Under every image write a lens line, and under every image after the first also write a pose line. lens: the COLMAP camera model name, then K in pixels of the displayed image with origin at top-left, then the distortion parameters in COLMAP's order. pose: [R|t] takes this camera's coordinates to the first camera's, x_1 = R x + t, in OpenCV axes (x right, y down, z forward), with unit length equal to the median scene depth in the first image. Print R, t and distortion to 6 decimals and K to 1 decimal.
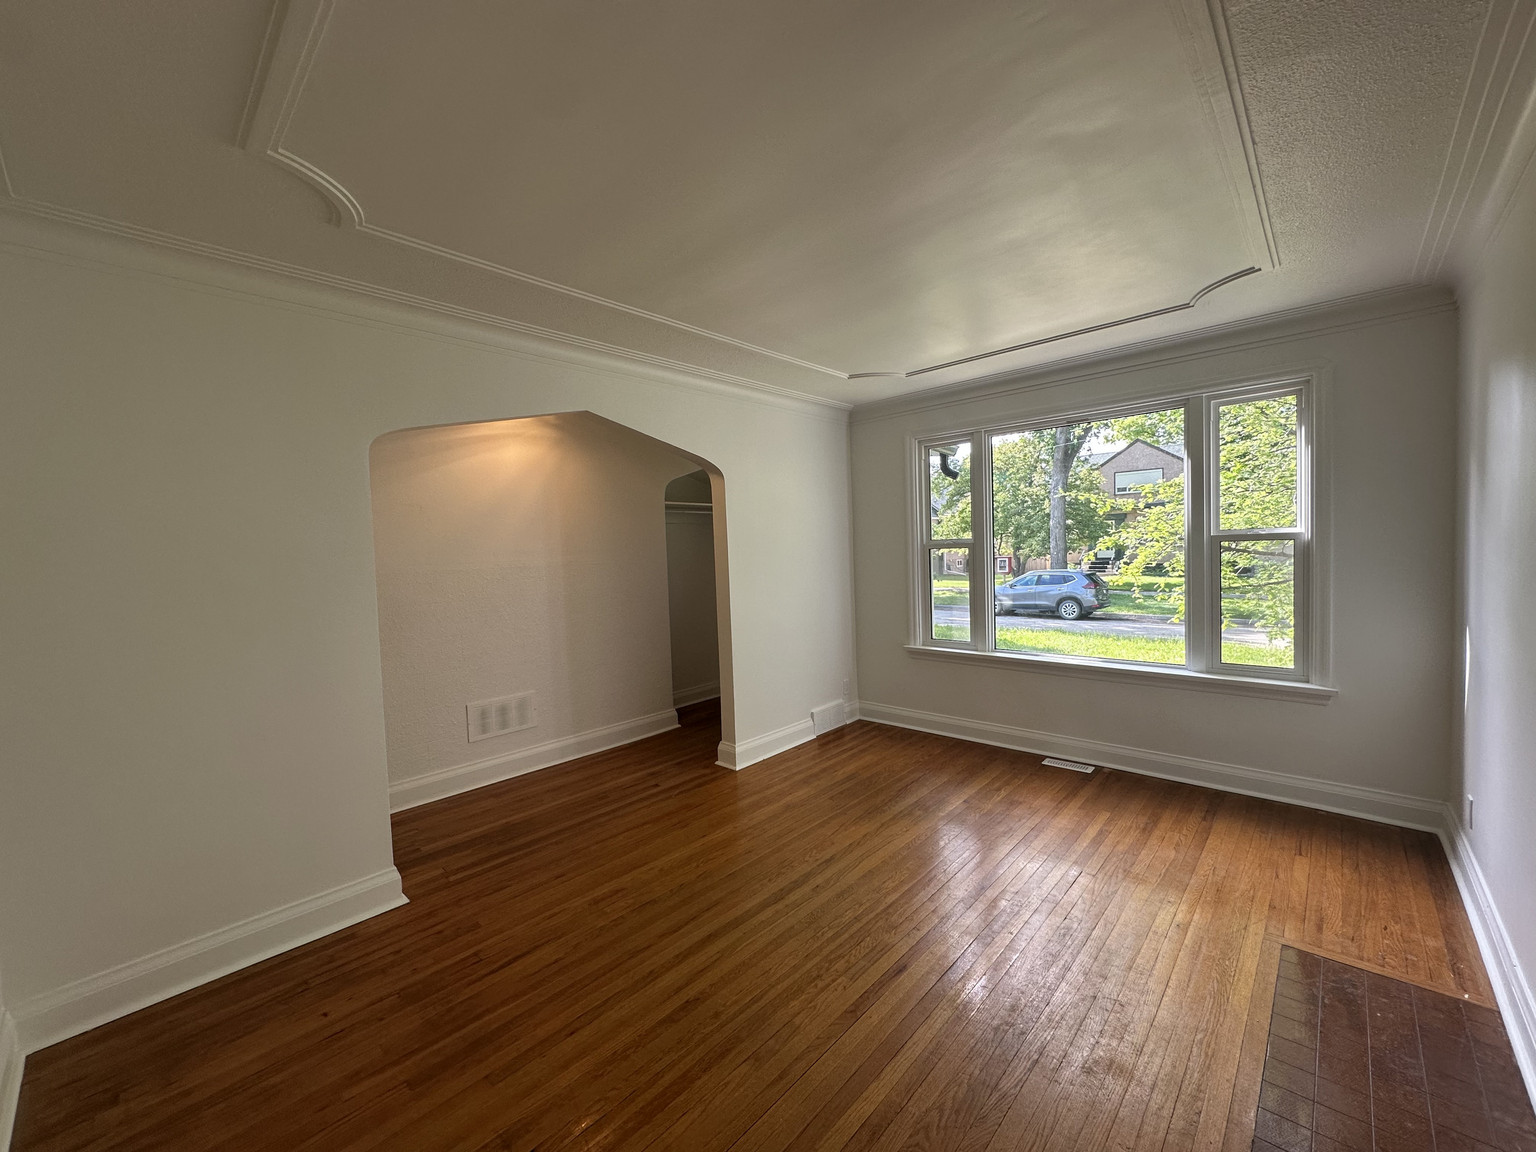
lens RADIAL K [[609.6, 0, 768.0], [0, 609.6, 576.0], [0, 0, 1]] dist [-0.009065, 0.000612]
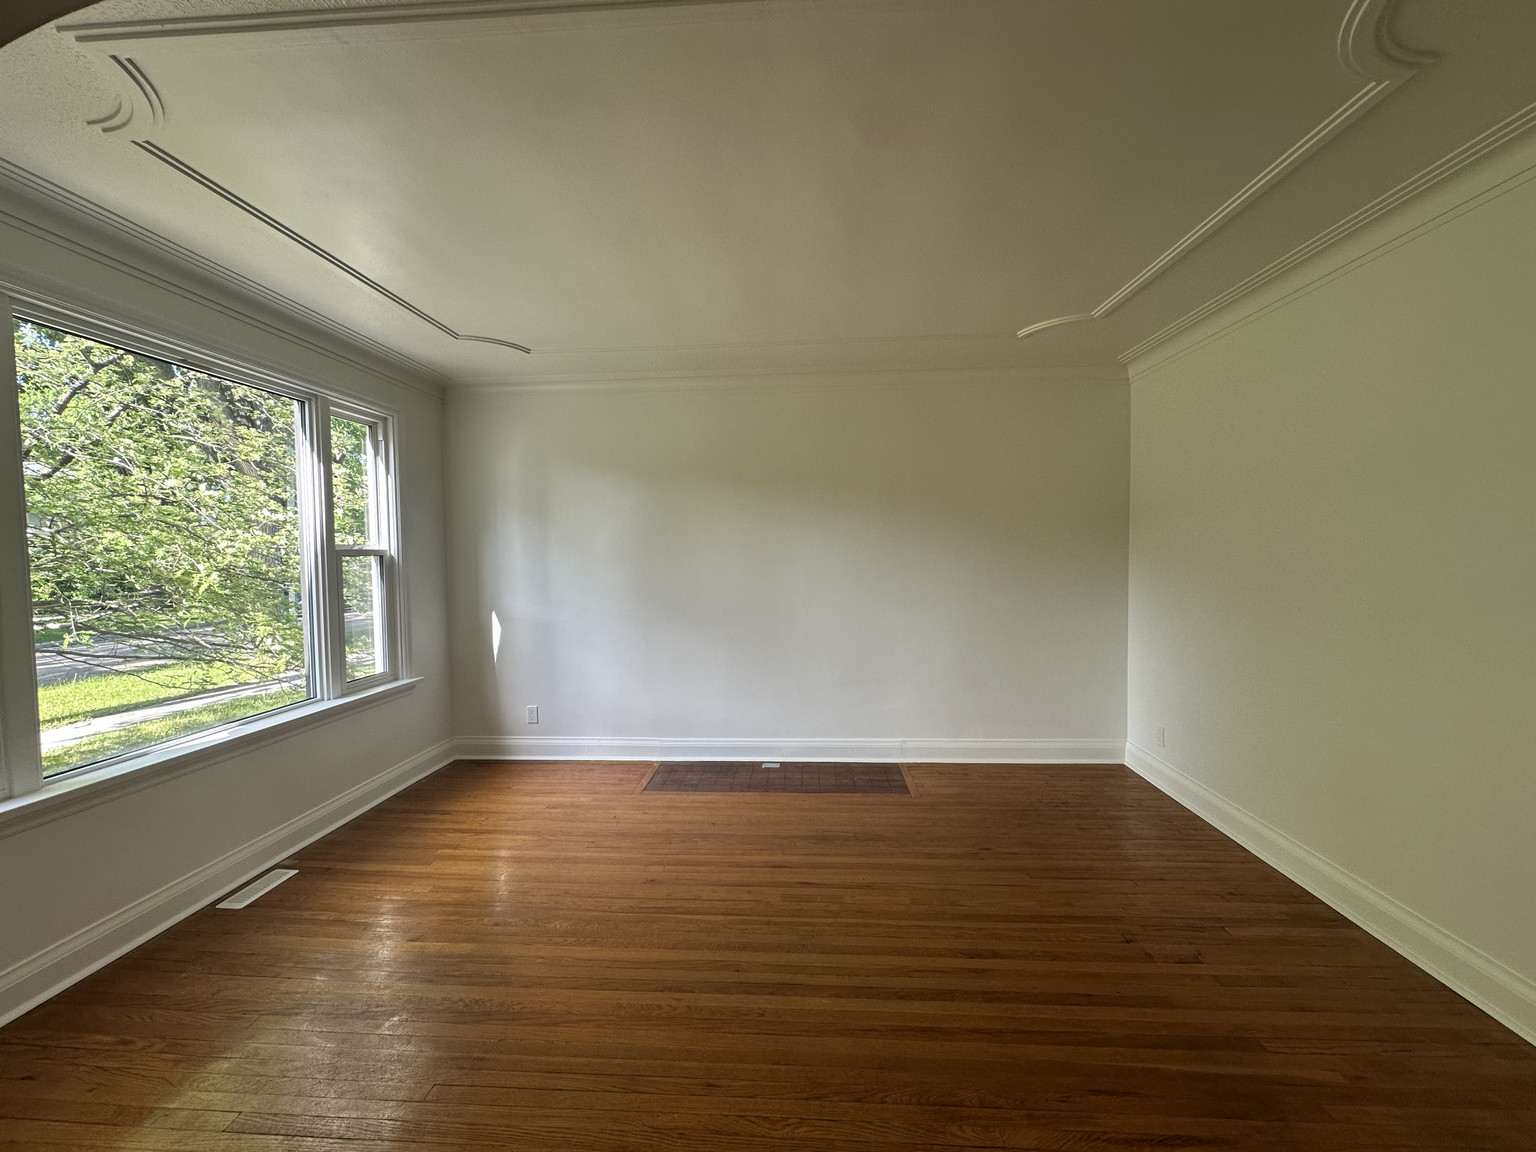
lens RADIAL K [[609.6, 0, 768.0], [0, 609.6, 576.0], [0, 0, 1]] dist [-0.009065, 0.000612]
pose [[-0.637092, 0.011825, 0.770697, -0.459512], [0.067575, 0.996889, 0.040565, -0.020605], [-0.767820, 0.077924, -0.635910, 1.191171]]
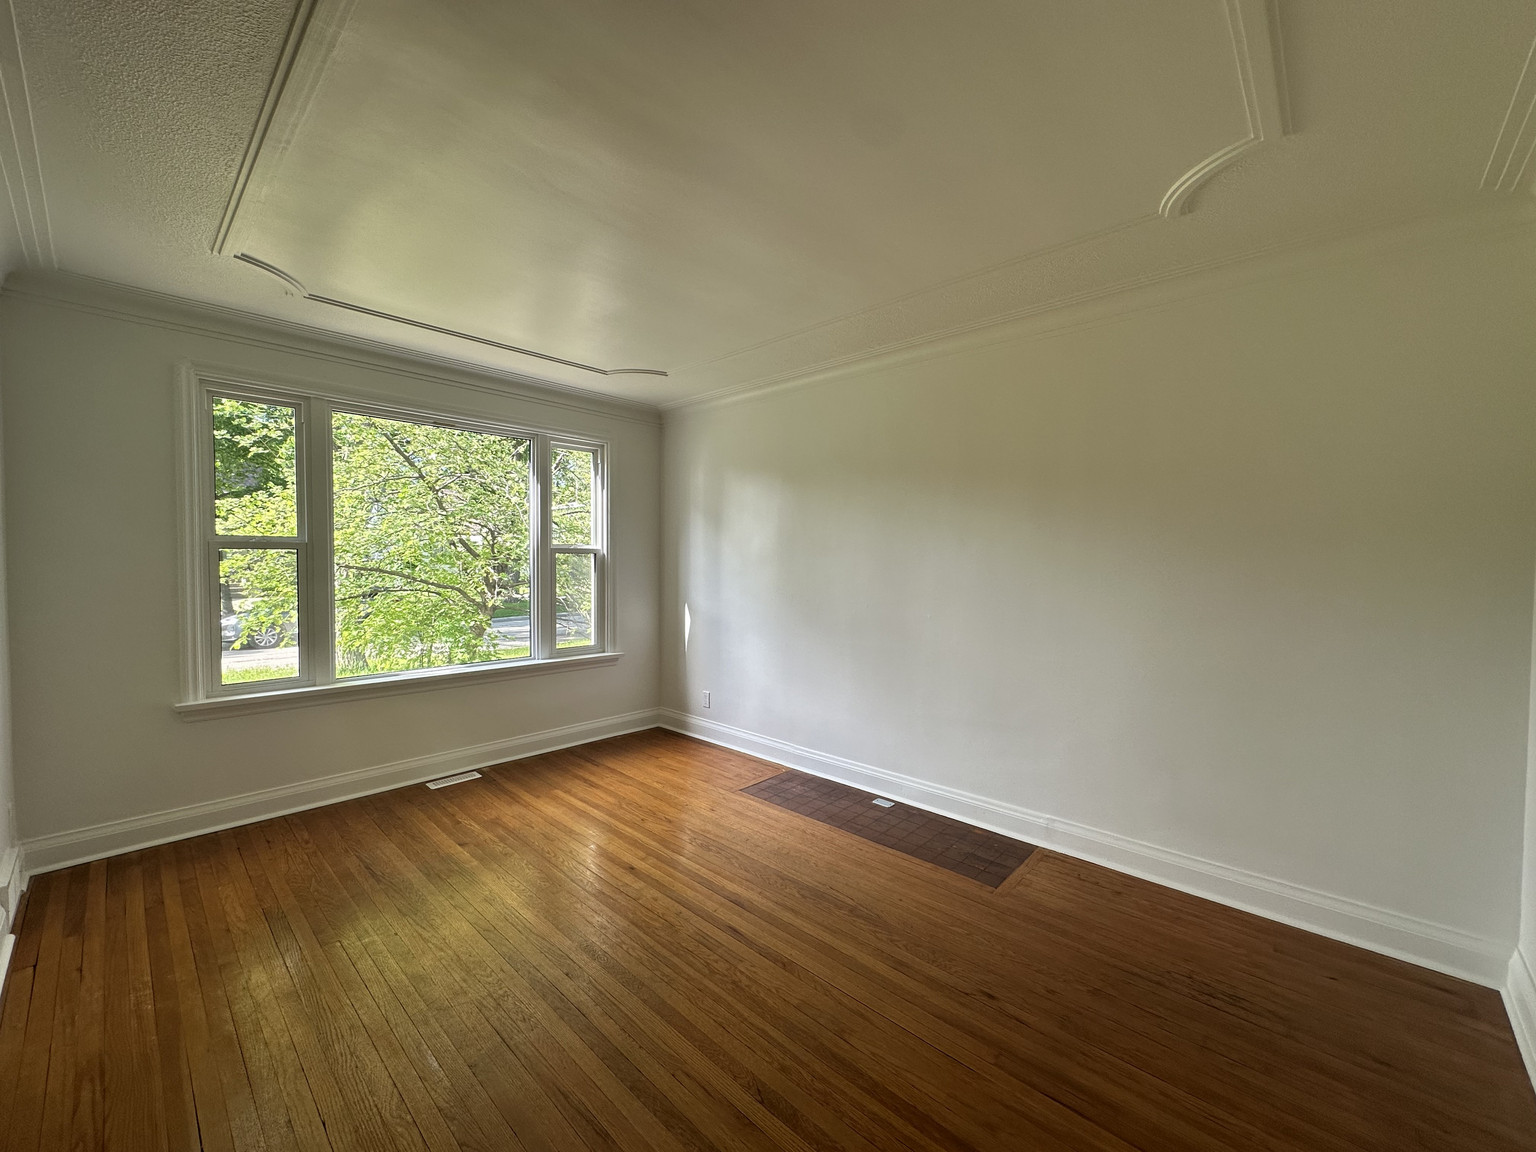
lens RADIAL K [[609.6, 0, 768.0], [0, 609.6, 576.0], [0, 0, 1]] dist [-0.009065, 0.000612]
pose [[-0.000192, 0.003715, 0.999993, -0.579294], [0.036142, 0.999340, -0.003706, 0.012701], [-0.999347, 0.036141, -0.000326, 0.606573]]
